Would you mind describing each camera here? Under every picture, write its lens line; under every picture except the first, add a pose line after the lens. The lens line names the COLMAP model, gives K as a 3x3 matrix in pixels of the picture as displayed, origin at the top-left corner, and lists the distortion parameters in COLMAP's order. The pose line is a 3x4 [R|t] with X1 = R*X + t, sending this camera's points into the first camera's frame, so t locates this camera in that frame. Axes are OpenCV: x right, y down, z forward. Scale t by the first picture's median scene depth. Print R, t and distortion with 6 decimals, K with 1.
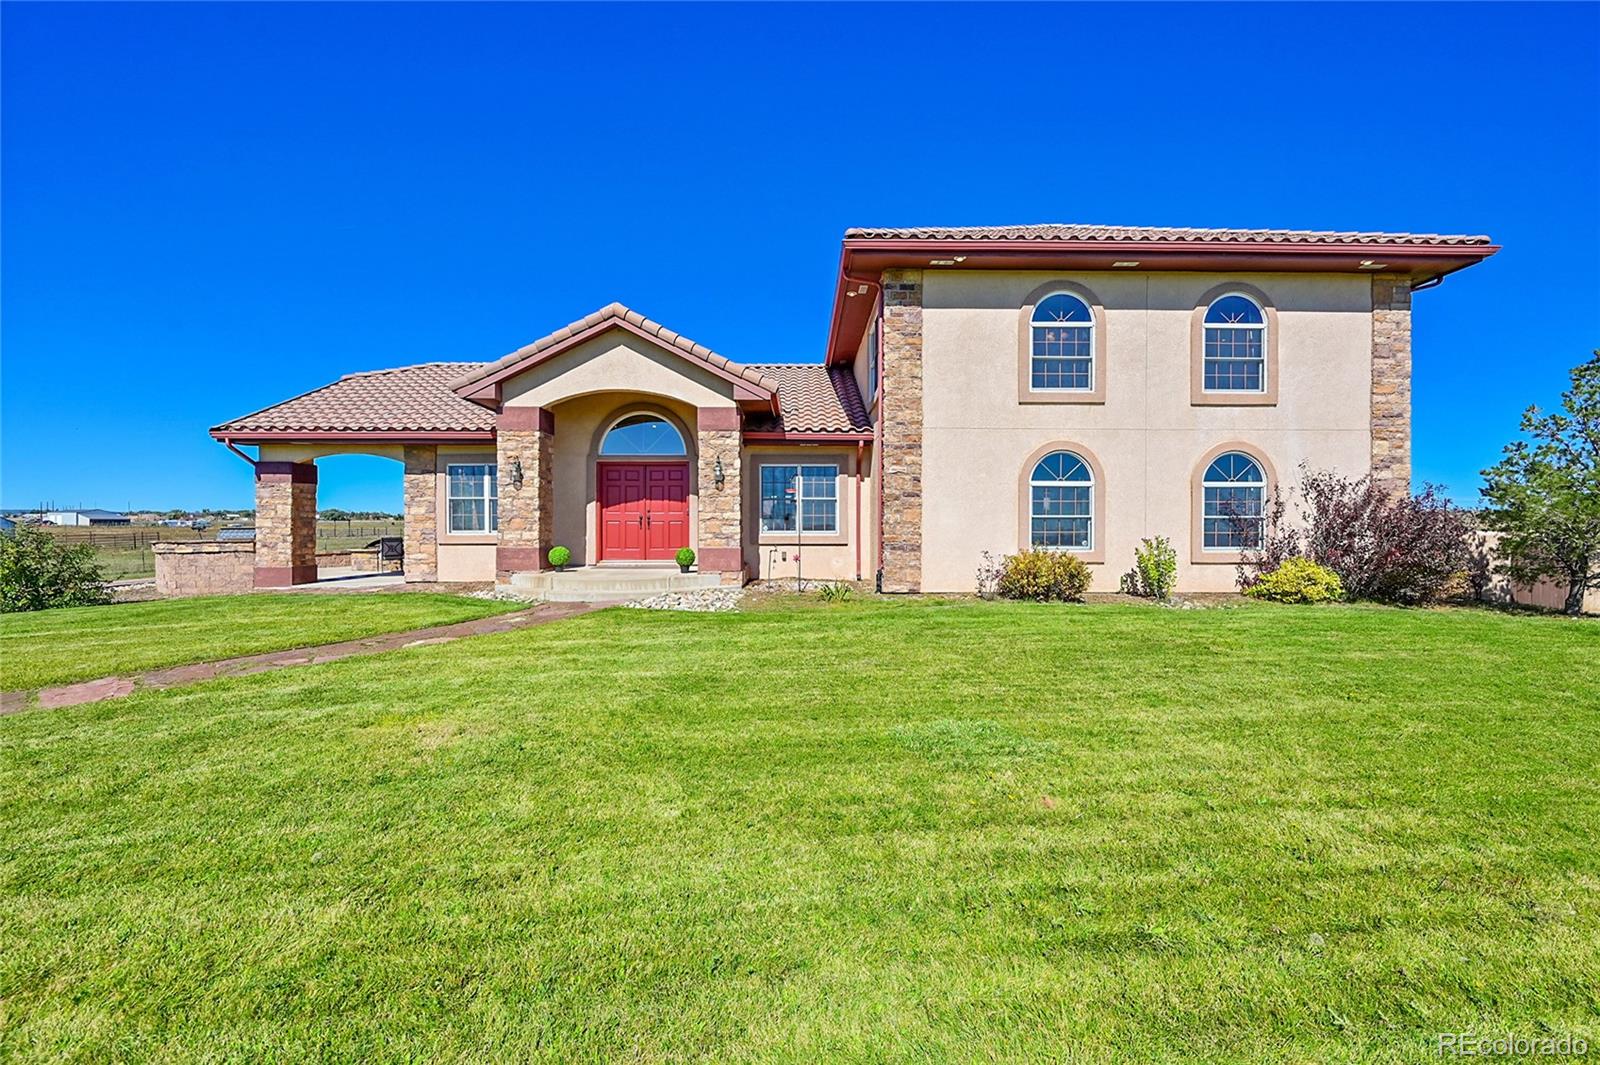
lens RADIAL K [[665.4, 0, 810.5], [0, 665.4, 529.7], [0, 0, 1]] dist [0.001537, -0.000111]
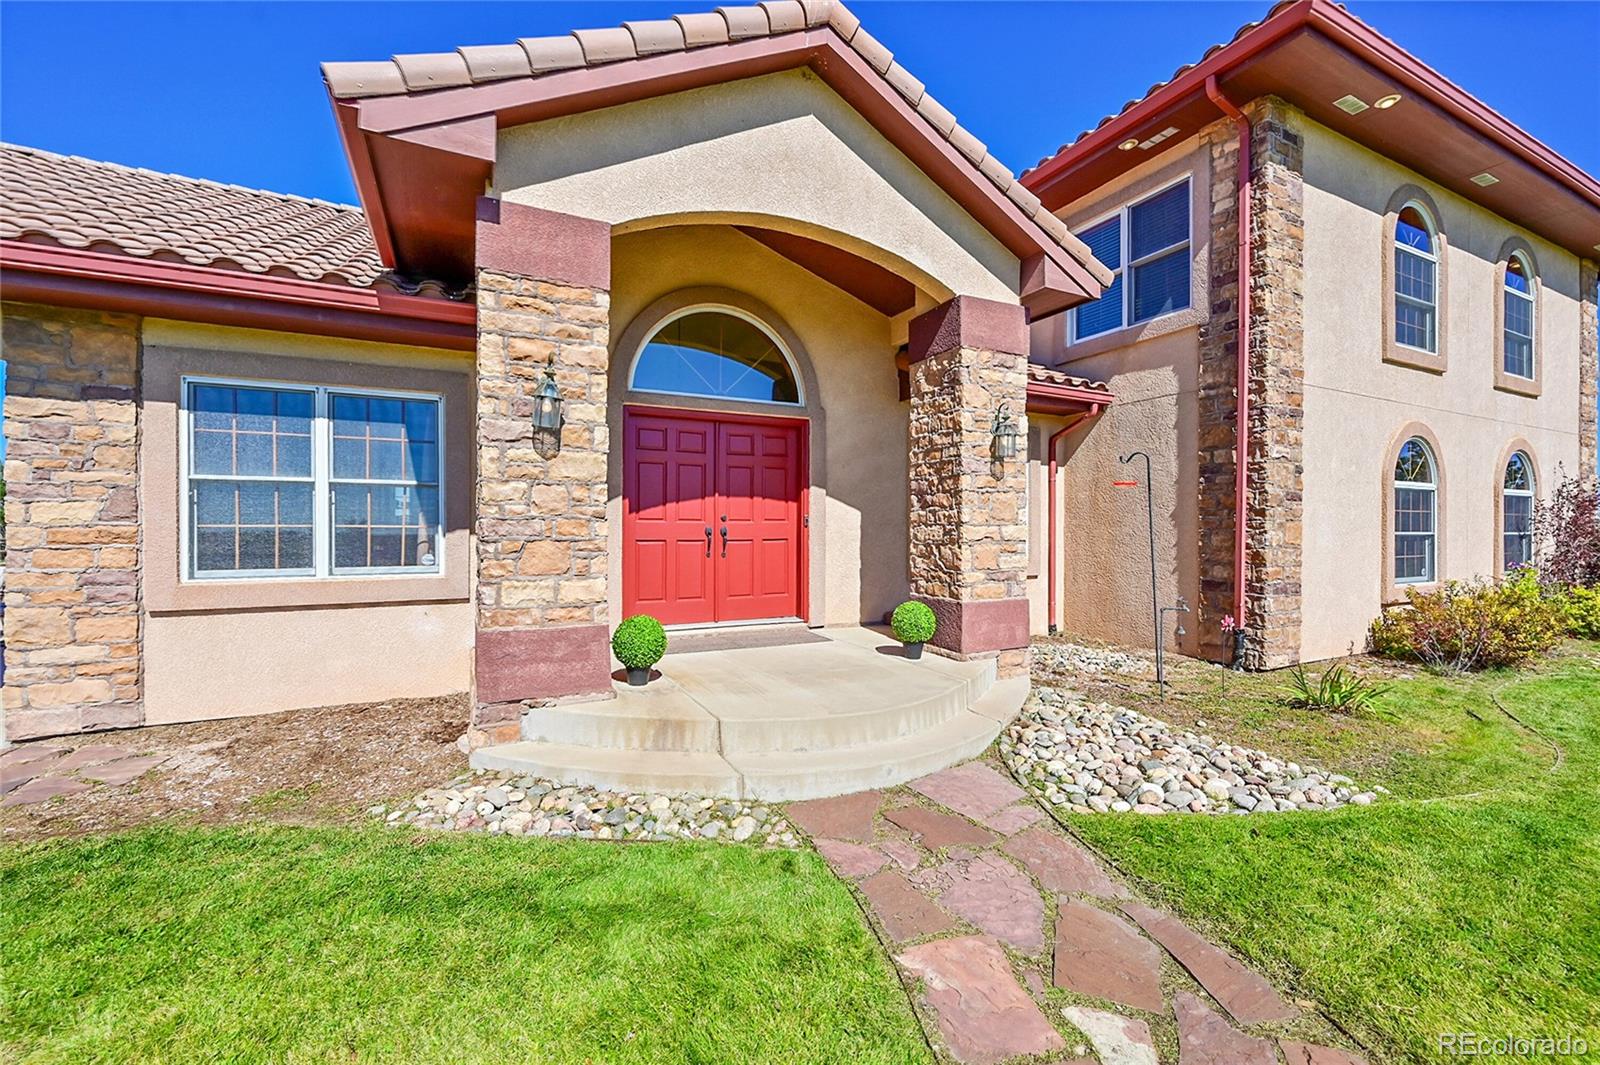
lens RADIAL K [[665.4, 0, 793.8], [0, 665.4, 528.5], [0, 0, 1]] dist [0.001537, -0.000111]
pose [[0.901462, 0.000642, 0.432858, -0.469122], [0.000510, 0.999997, -0.002544, -0.022686], [-0.432858, 0.002514, 0.901458, 0.636263]]
